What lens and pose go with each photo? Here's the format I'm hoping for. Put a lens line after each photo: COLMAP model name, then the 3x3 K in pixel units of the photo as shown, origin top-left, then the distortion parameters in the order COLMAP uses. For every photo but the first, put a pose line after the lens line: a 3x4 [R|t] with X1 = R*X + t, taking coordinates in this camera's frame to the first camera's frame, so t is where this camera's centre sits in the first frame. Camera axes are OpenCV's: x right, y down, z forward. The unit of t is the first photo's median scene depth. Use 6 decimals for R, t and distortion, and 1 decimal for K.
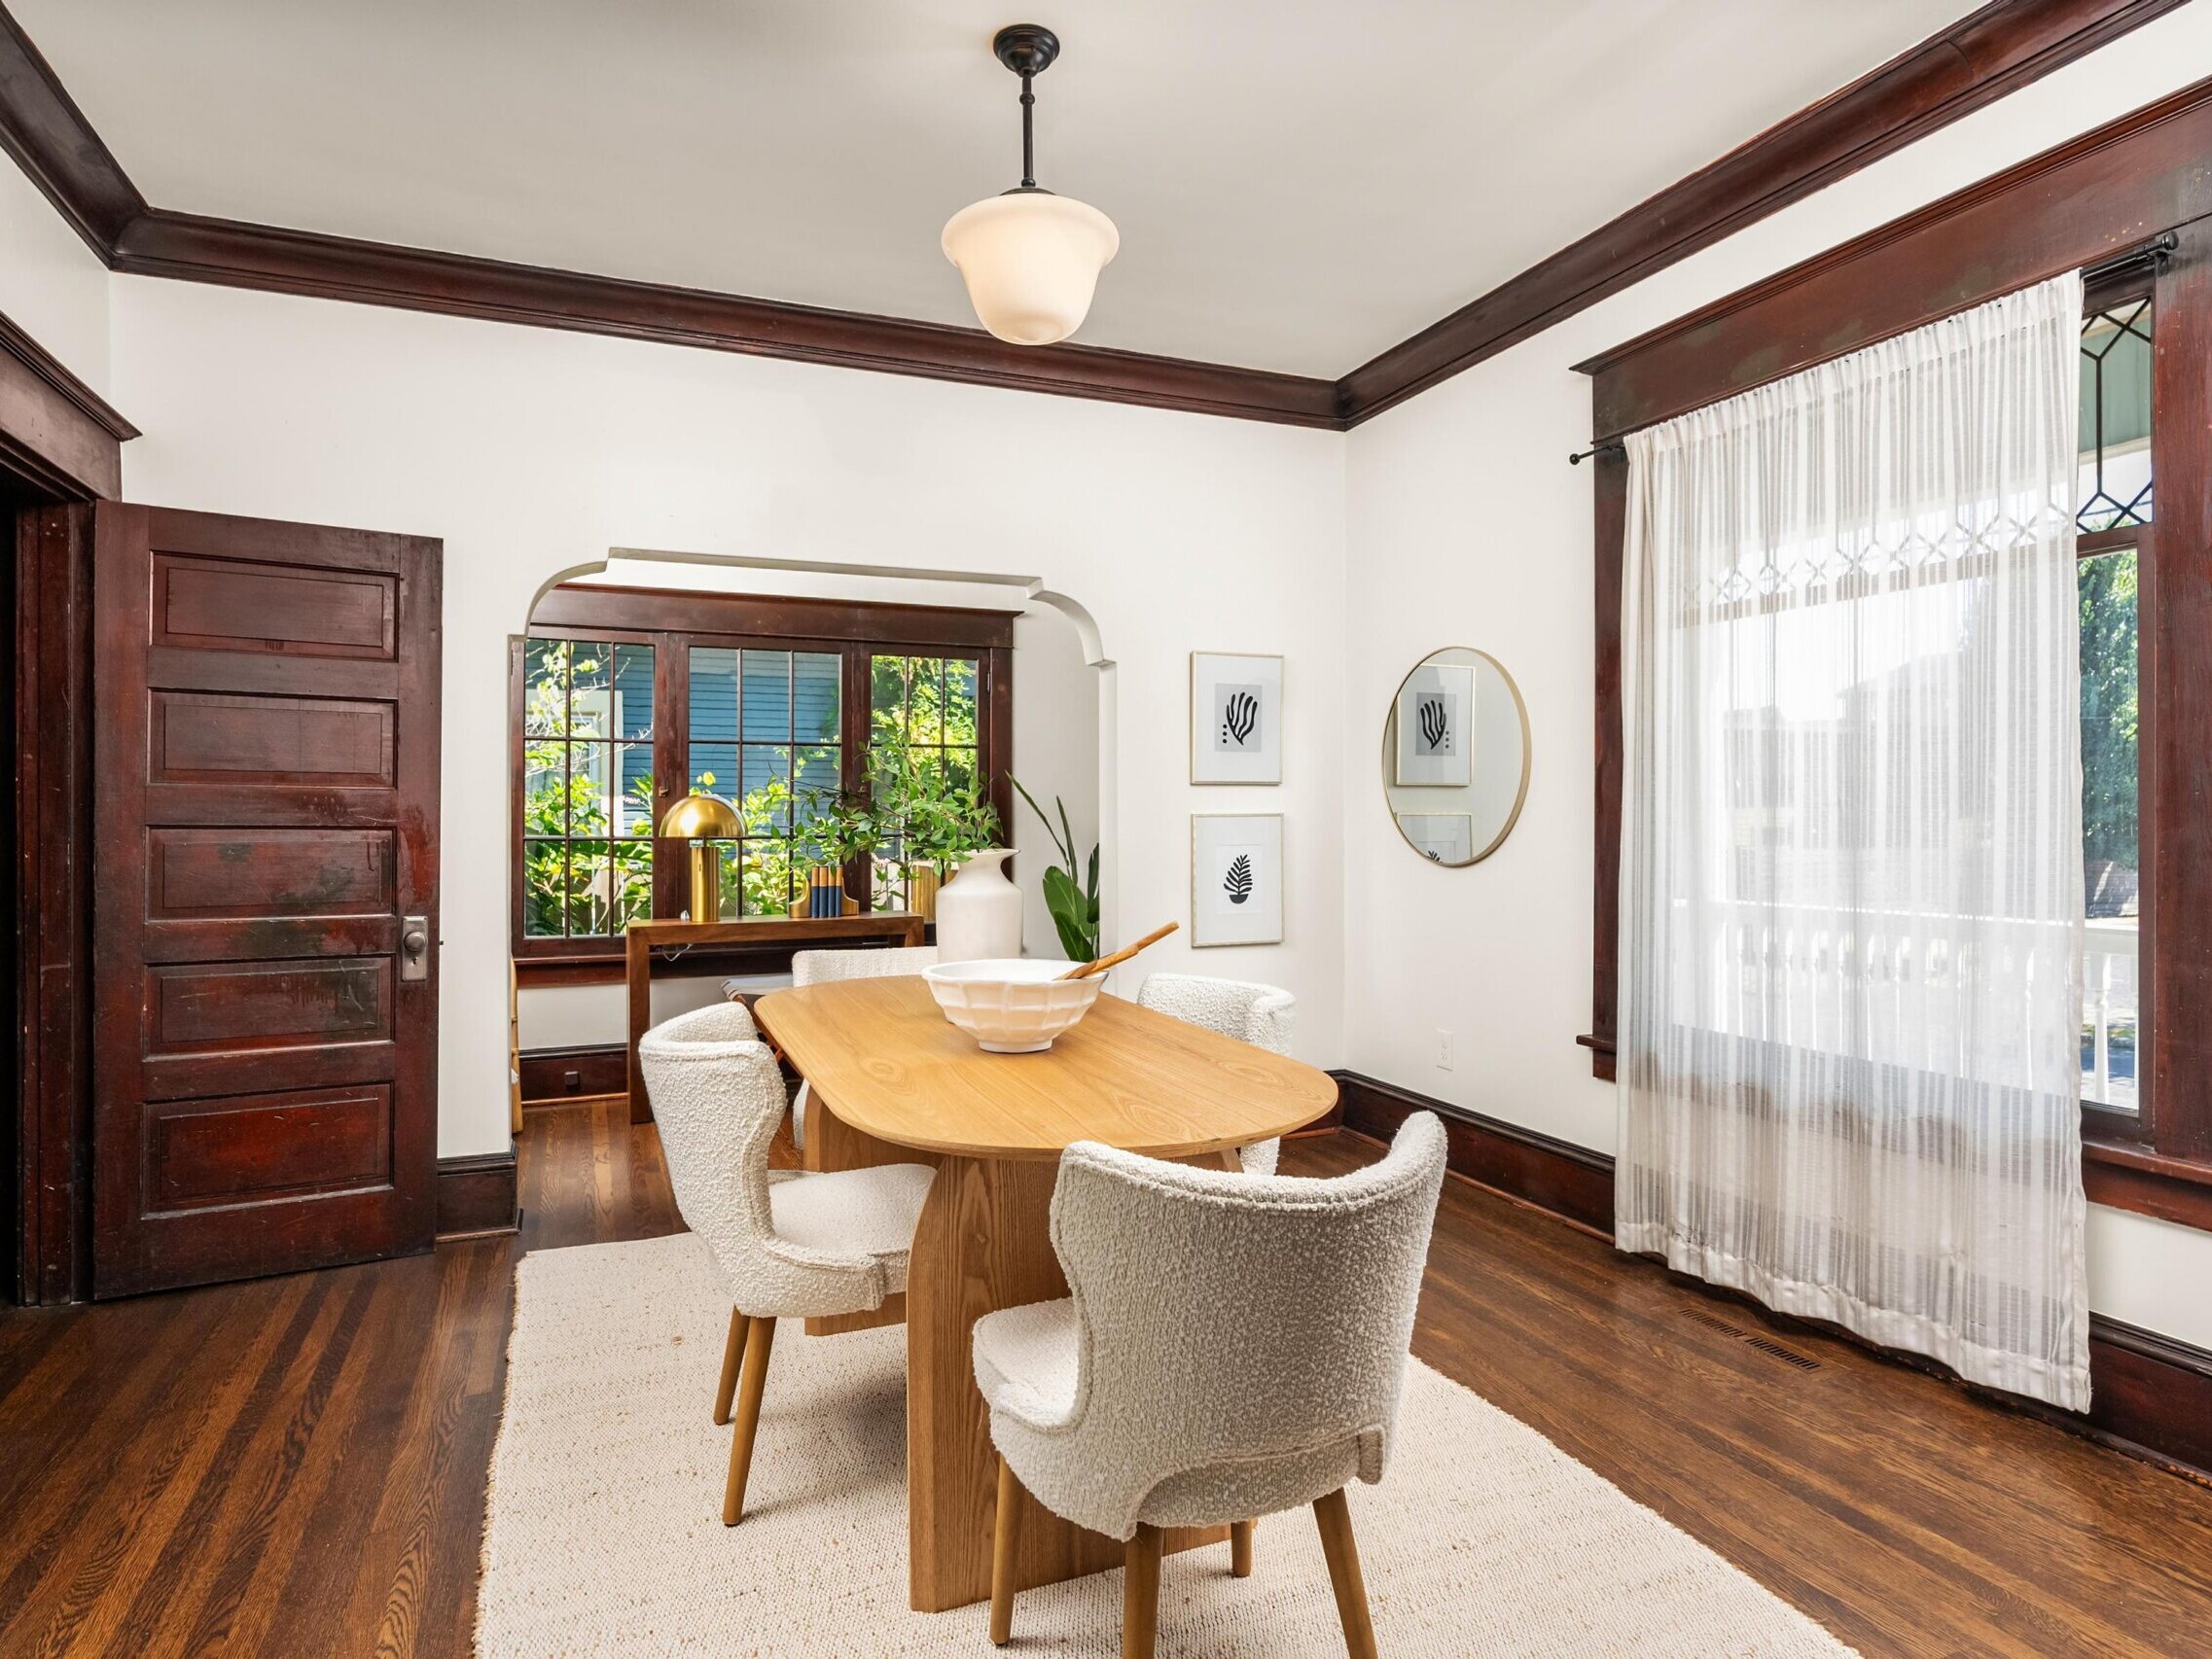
lens RADIAL K [[1252.3, 0, 1107.9], [0, 1252.3, 834.0], [0, 0, 1]] dist [-0.004203, -0.000800]
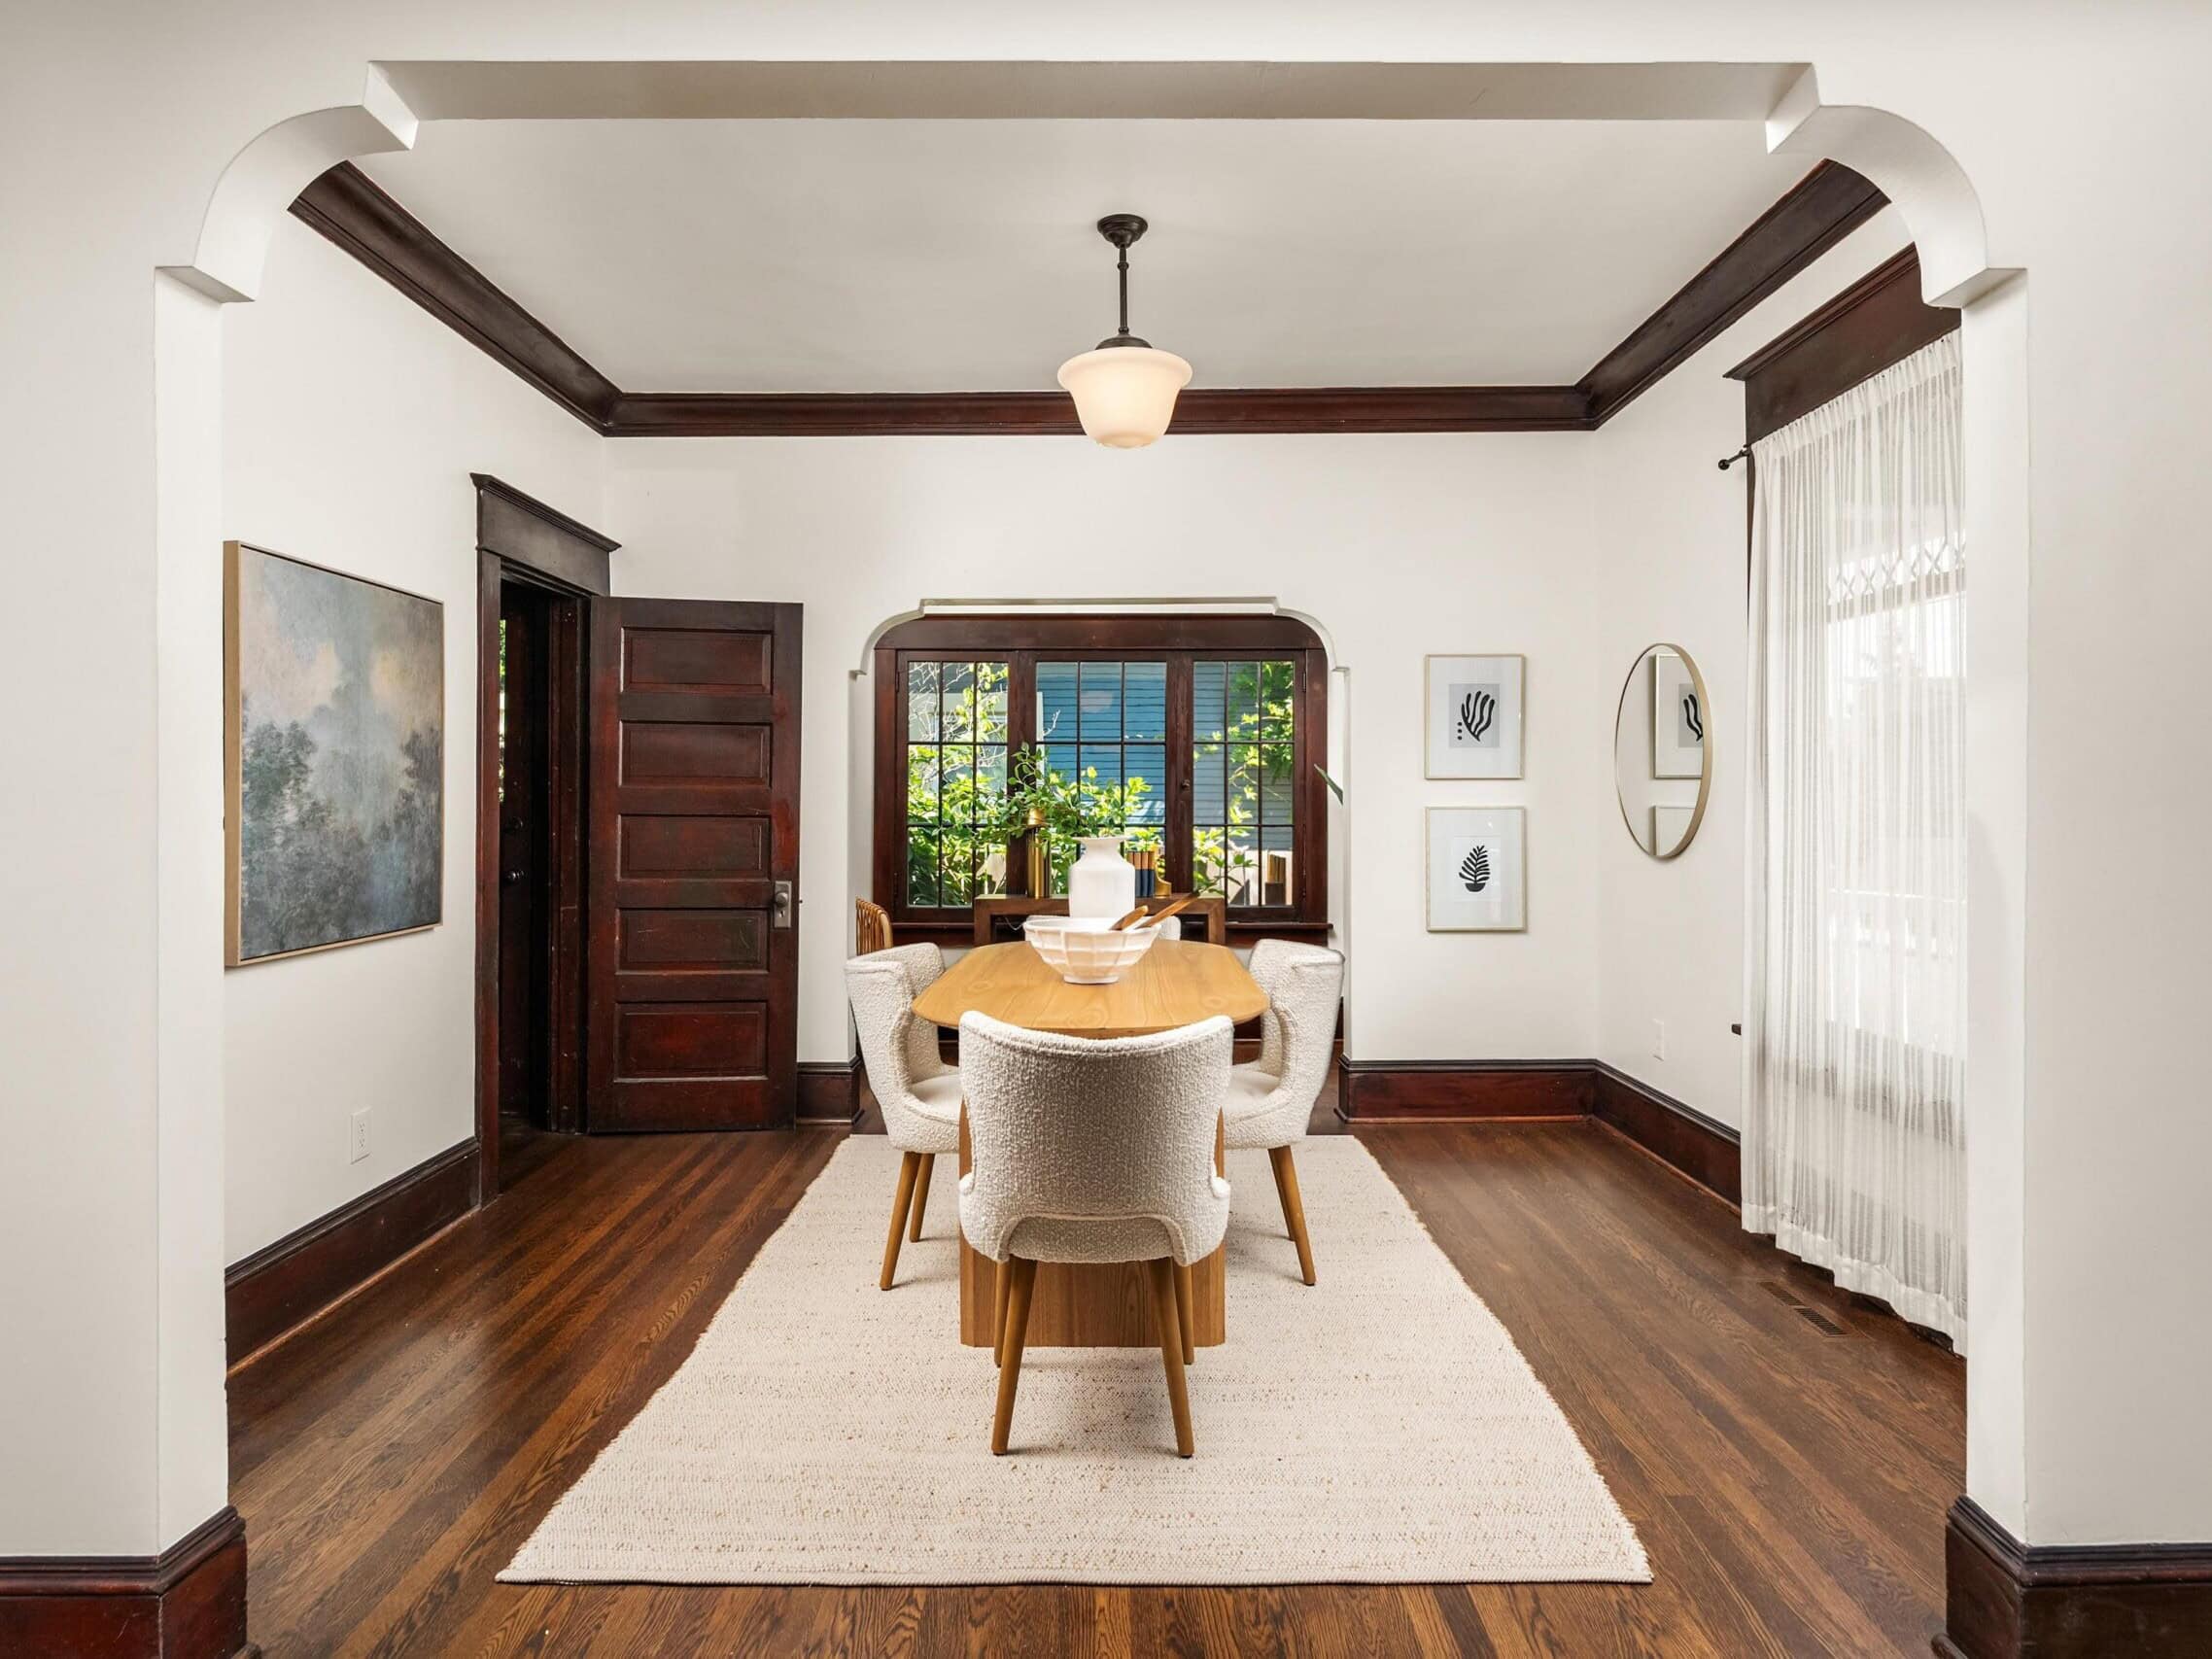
lens RADIAL K [[1380.7, 0, 1108.2], [0, 1380.7, 818.3], [0, 0, 1]] dist [0.000908, 0.001013]
pose [[0.922537, 0.005018, -0.385876, 0.381127], [-0.006586, 0.999975, -0.002743, -0.001118], [0.385852, 0.005072, 0.922547, -0.272312]]
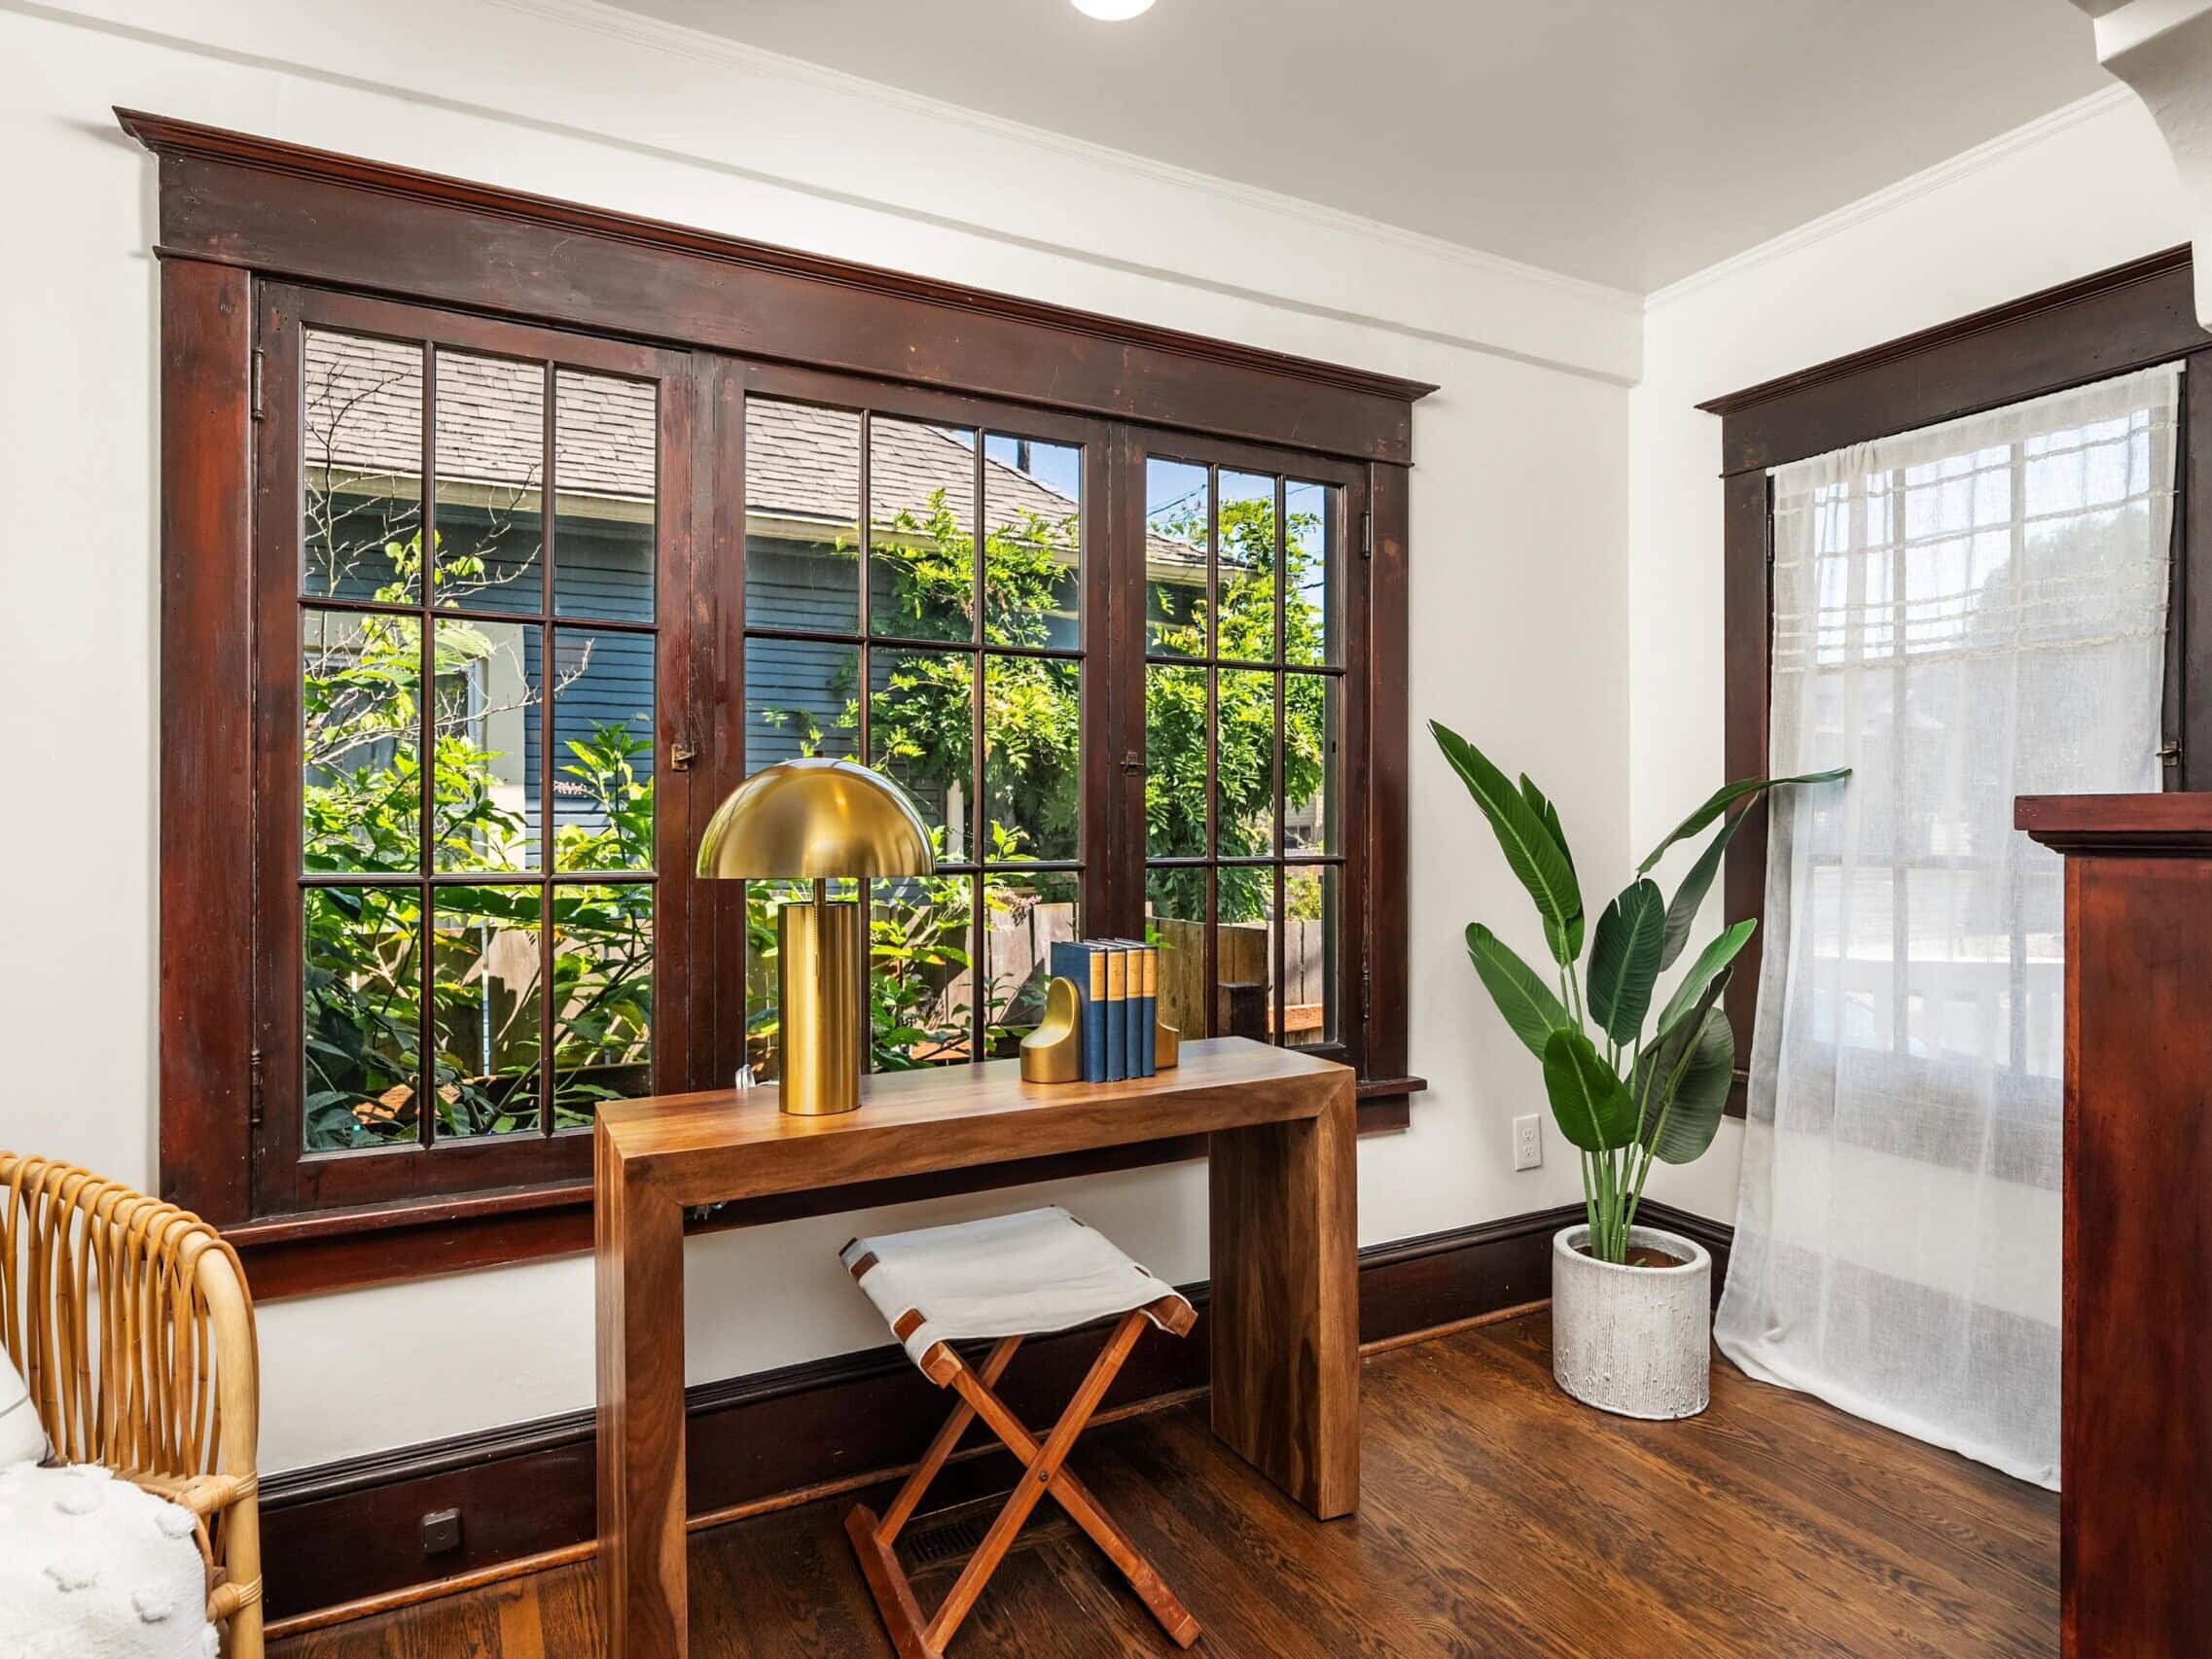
lens RADIAL K [[1230.8, 0, 1100.9], [0, 1230.8, 842.7], [0, 0, 1]] dist [-0.020774, -0.000217]
pose [[0.995705, -0.001798, 0.092565, -0.441671], [0.001766, 0.999998, 0.000428, -0.011080], [-0.092565, -0.000263, 0.995707, 1.029430]]
